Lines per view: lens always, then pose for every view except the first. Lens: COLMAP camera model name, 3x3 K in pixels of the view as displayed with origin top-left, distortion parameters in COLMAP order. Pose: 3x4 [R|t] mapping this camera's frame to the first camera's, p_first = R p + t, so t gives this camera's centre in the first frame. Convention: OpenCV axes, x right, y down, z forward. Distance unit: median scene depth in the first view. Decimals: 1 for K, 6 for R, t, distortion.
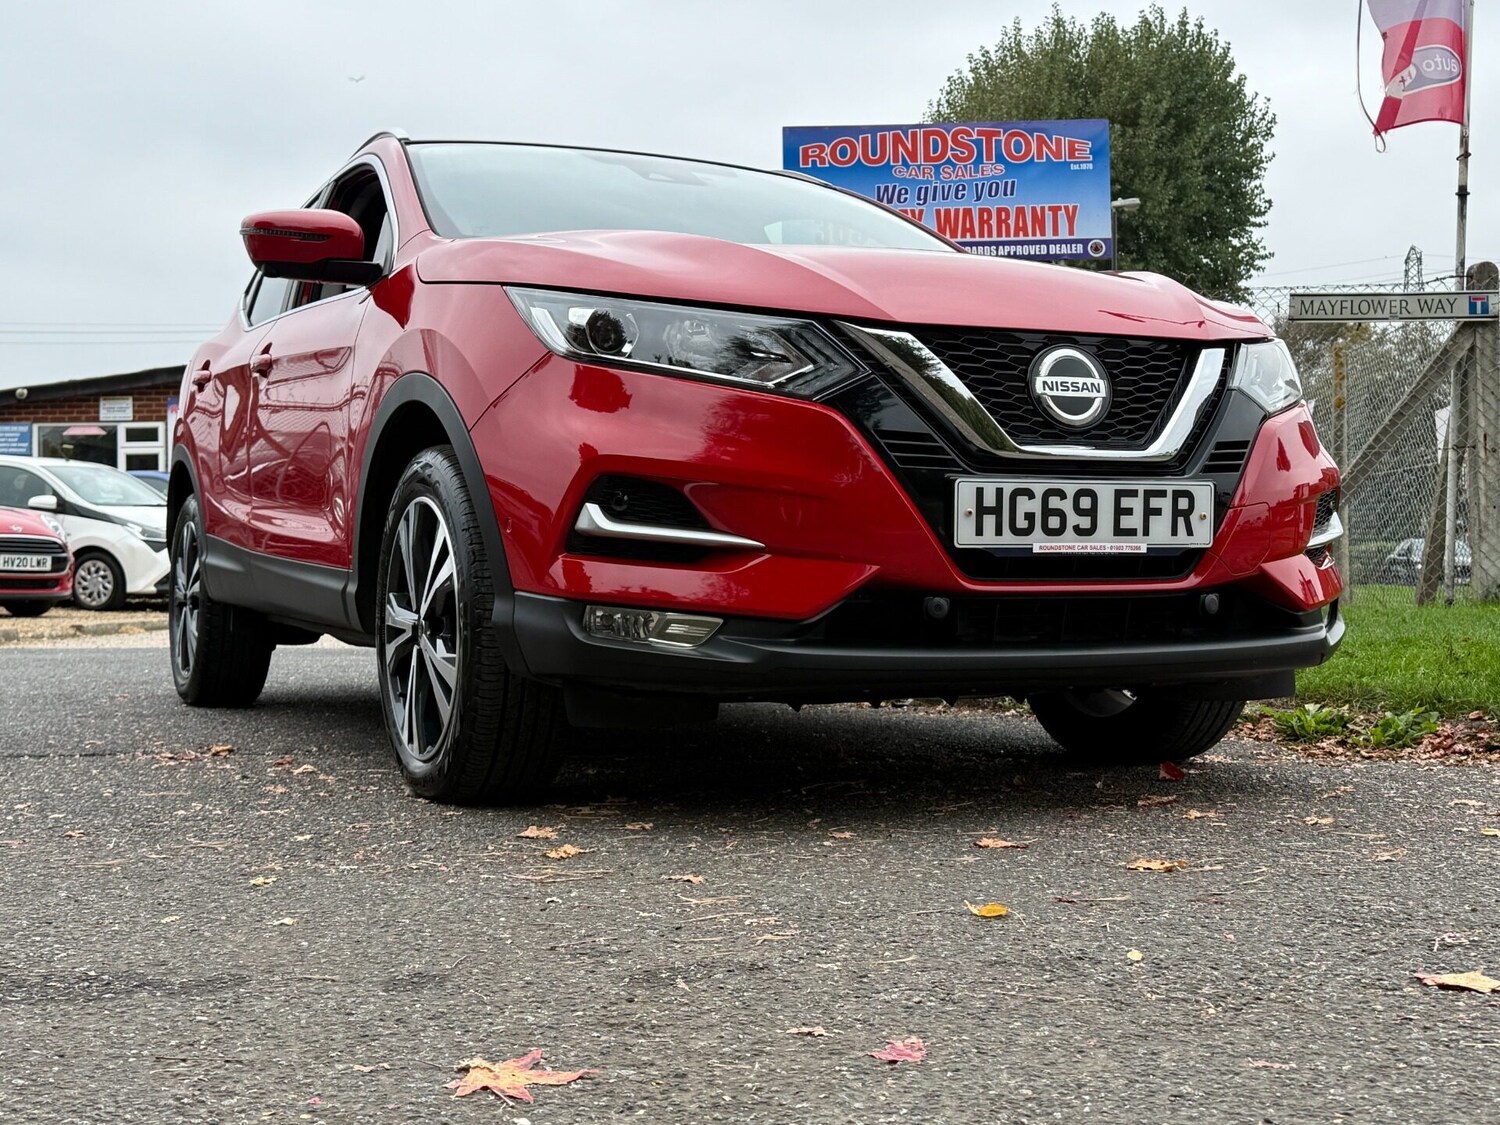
lens RADIAL K [[1822.6, 0, 749.9], [0, 1822.6, 554.0], [0, 0, 1]] dist [0.103667, 0.000000]
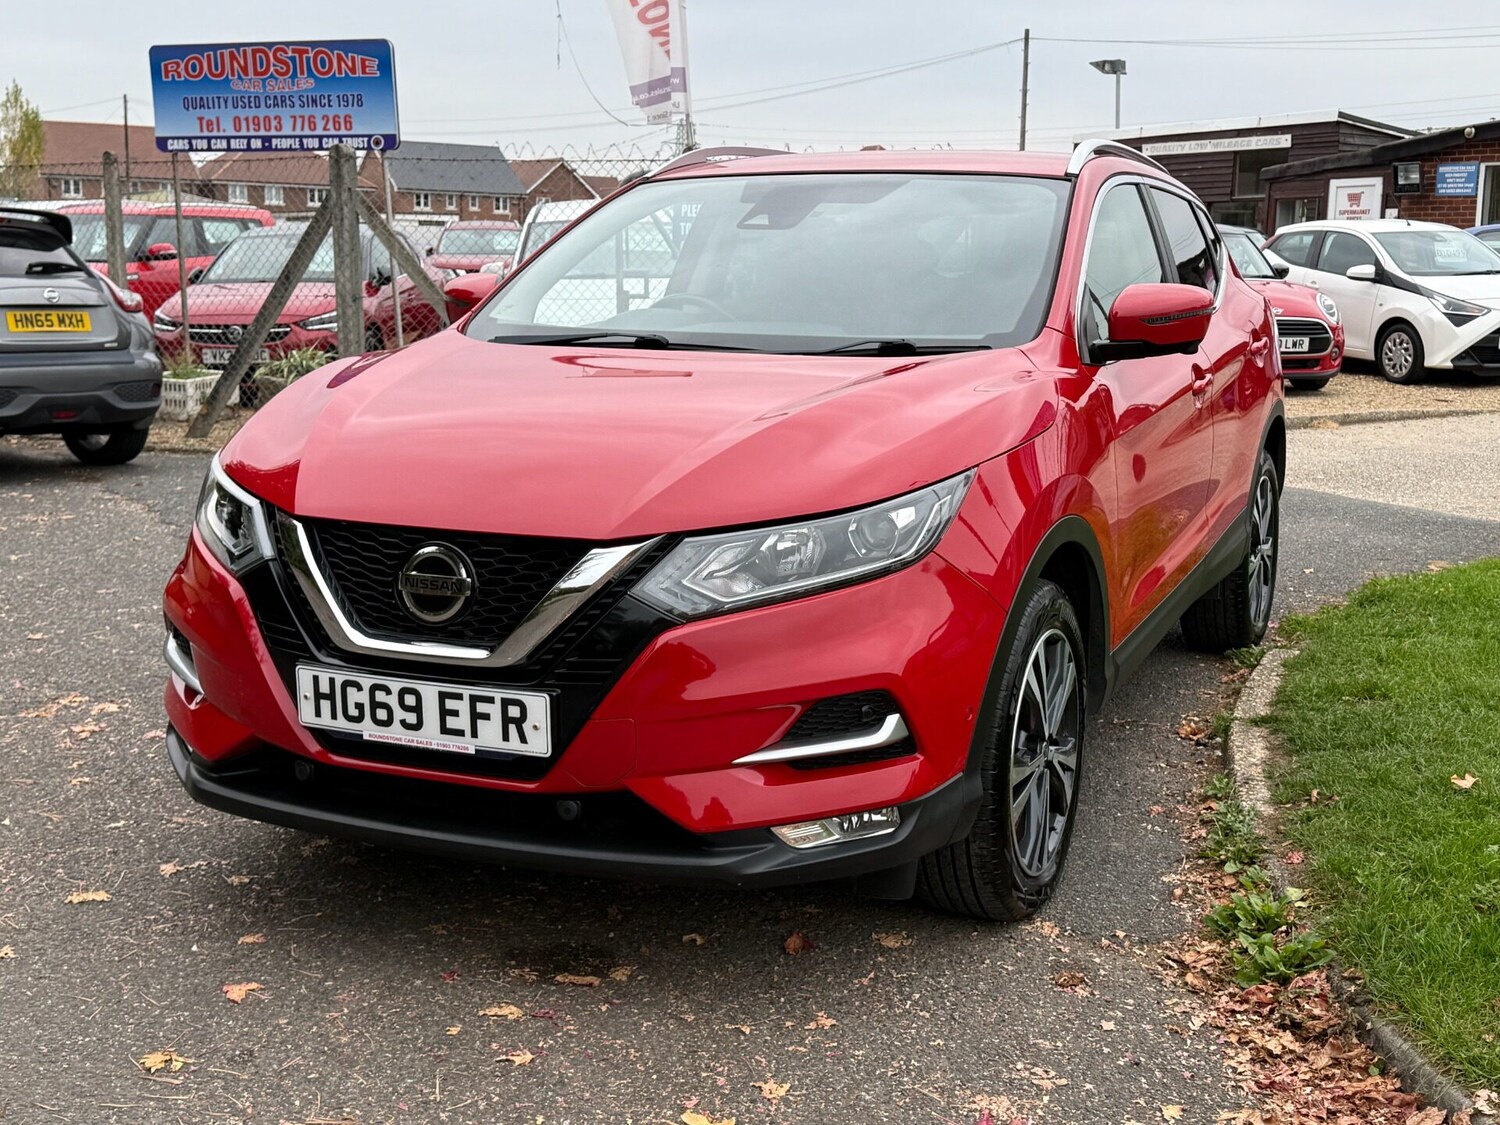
lens RADIAL K [[1822.6, 0, 764.4], [0, 1822.6, 557.9], [0, 0, 1]] dist [0.103667, 0.000000]
pose [[0.640458, 0.141129, -0.754915, 1.064863], [-0.005519, 0.983791, 0.179235, -0.289585], [0.767974, -0.110626, 0.630855, 0.484985]]
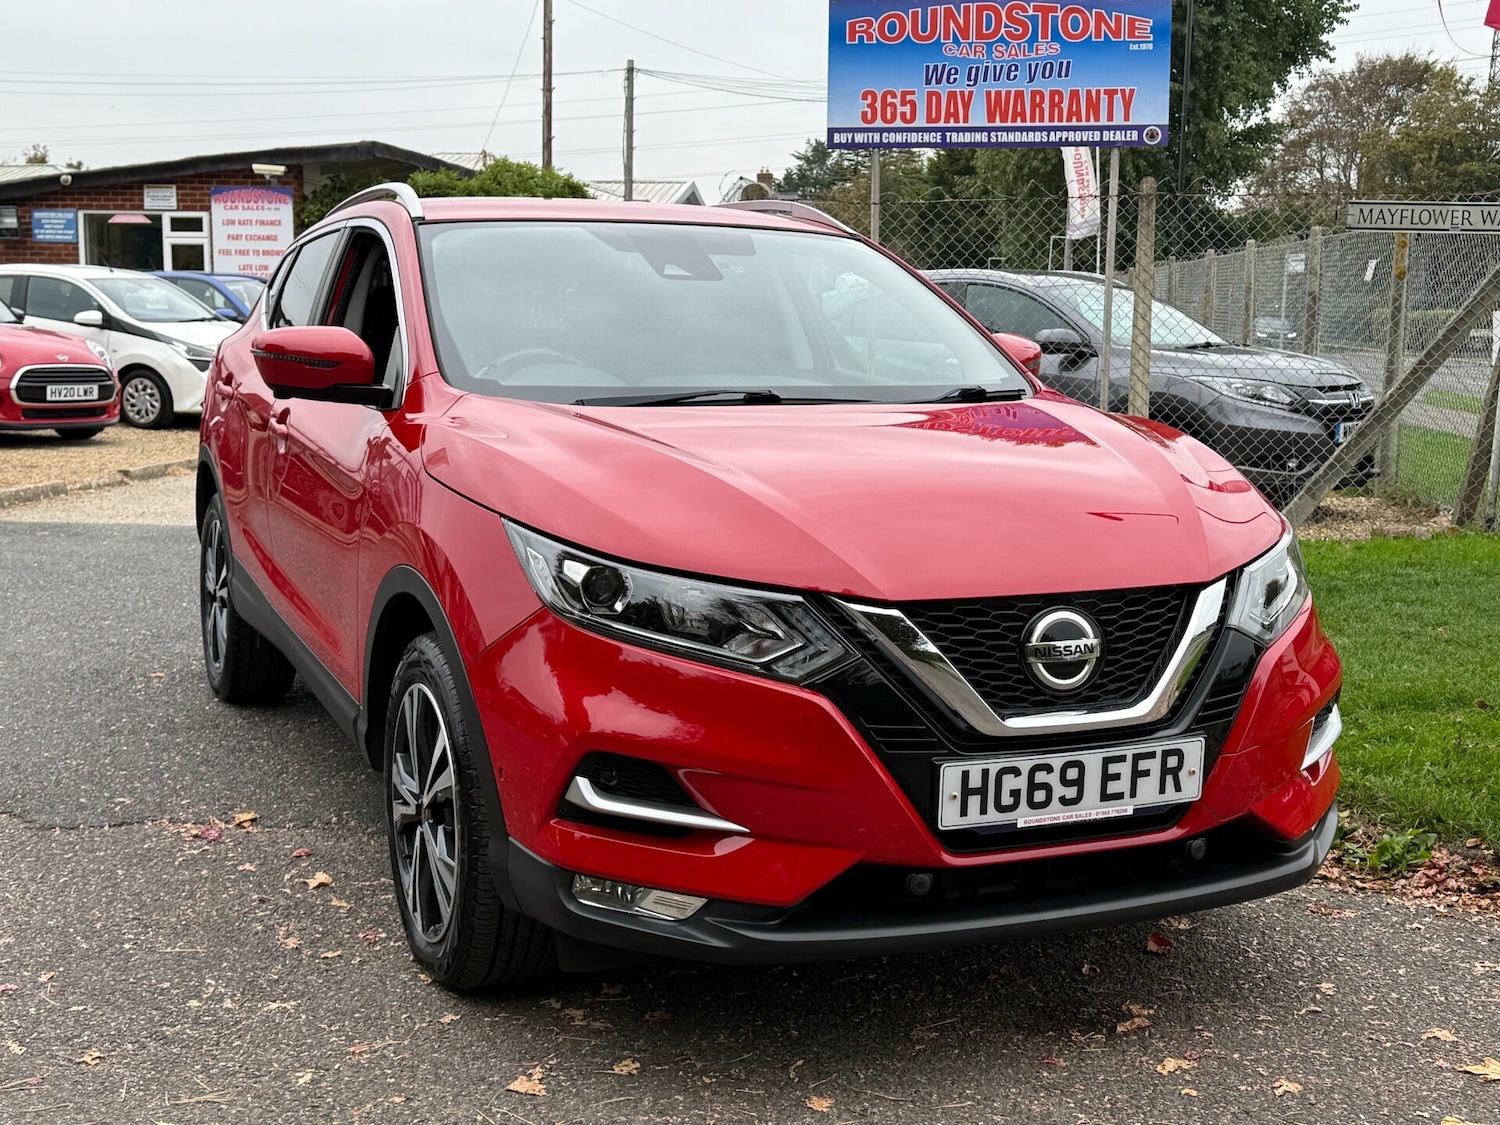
lens RADIAL K [[1822.6, 0, 749.3], [0, 1822.6, 550.5], [0, 0, 1]] dist [0.103667, 0.000000]
pose [[0.999364, 0.022887, -0.027340, 0.029449], [-0.018796, 0.989759, 0.141504, -0.280104], [0.030299, -0.140900, 0.989560, 0.013660]]
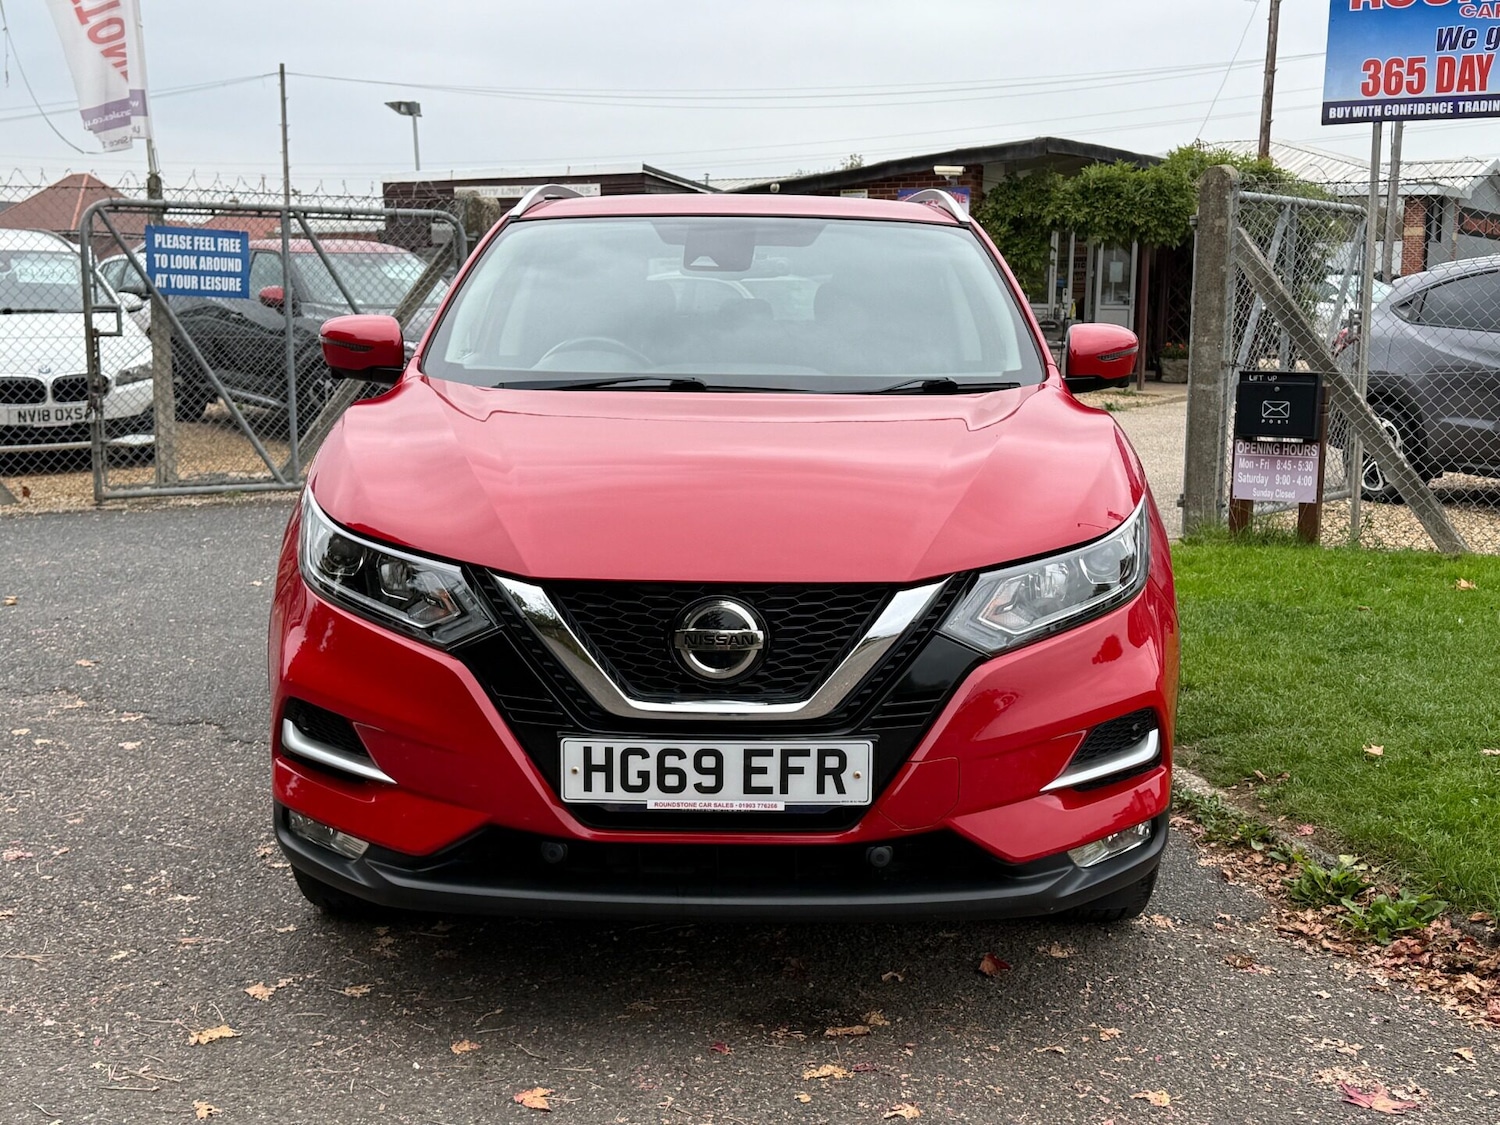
lens RADIAL K [[1822.6, 0, 753.2], [0, 1822.6, 550.0], [0, 0, 1]] dist [0.103667, 0.000000]
pose [[0.895018, 0.078049, -0.439149, 0.619460], [-0.012148, 0.988471, 0.150922, -0.287214], [0.445866, -0.129743, 0.885647, 0.129089]]
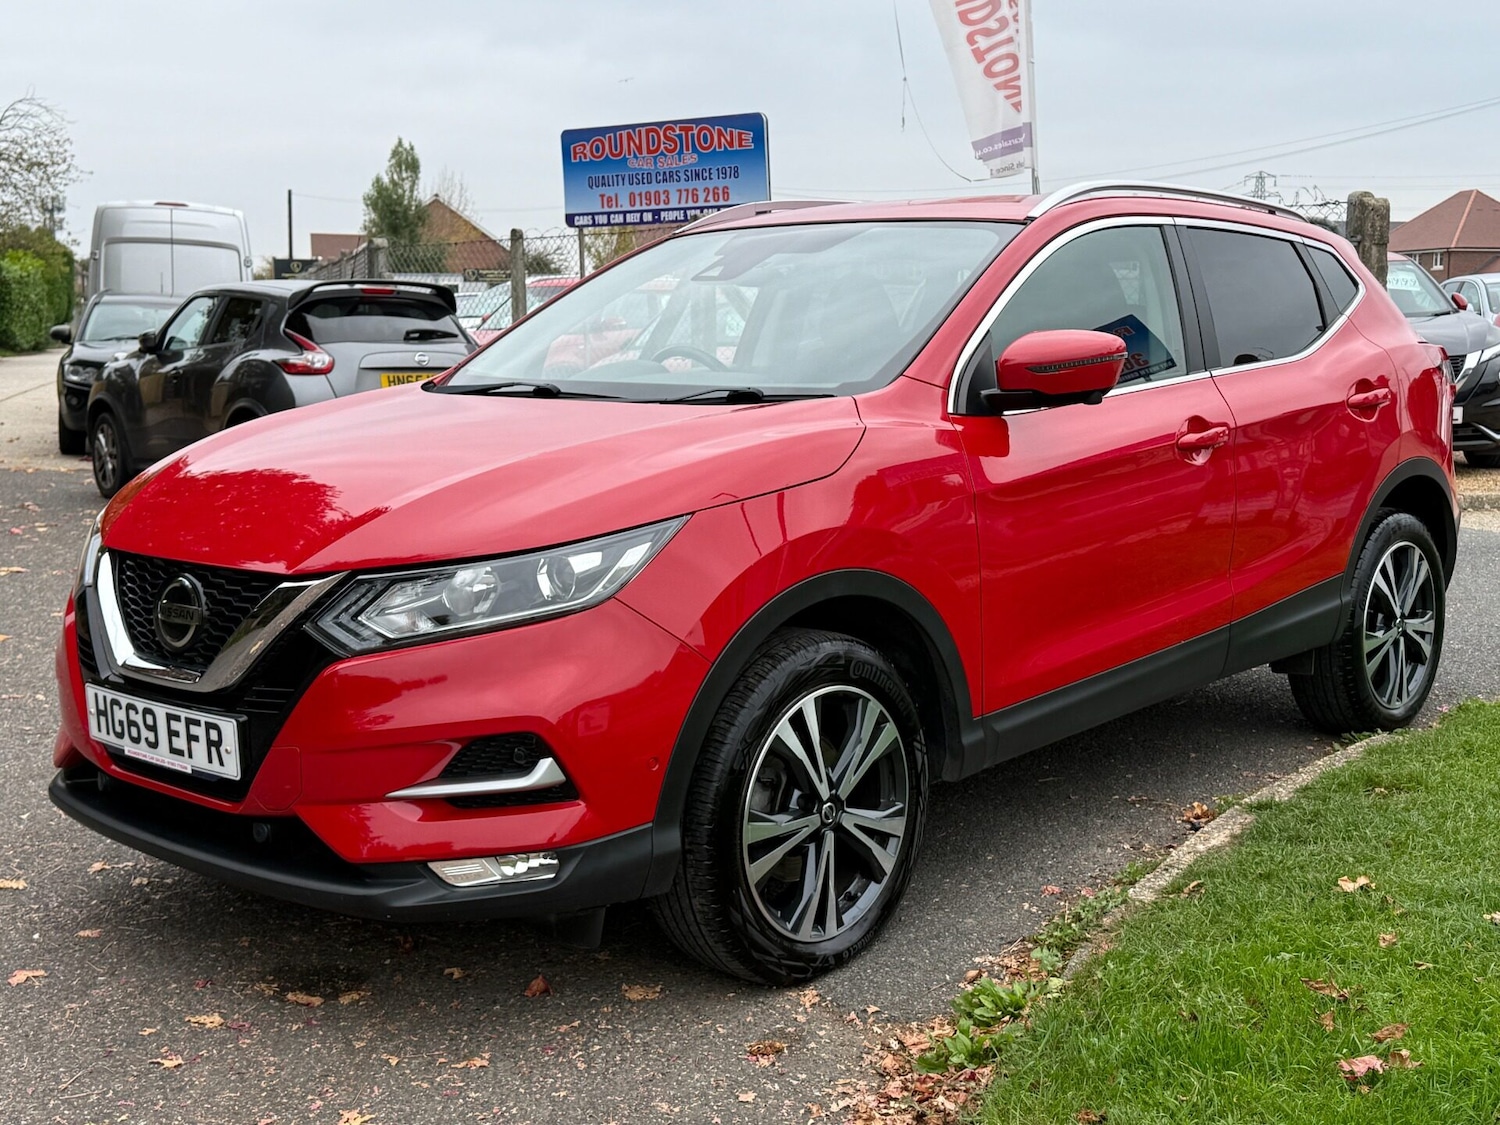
lens RADIAL K [[1822.6, 0, 755.2], [0, 1822.6, 568.3], [0, 0, 1]] dist [0.103667, 0.000000]
pose [[0.371044, 0.134750, -0.918787, 1.314184], [0.013167, 0.988553, 0.150299, -0.278002], [0.928522, -0.067865, 0.365022, 0.908853]]
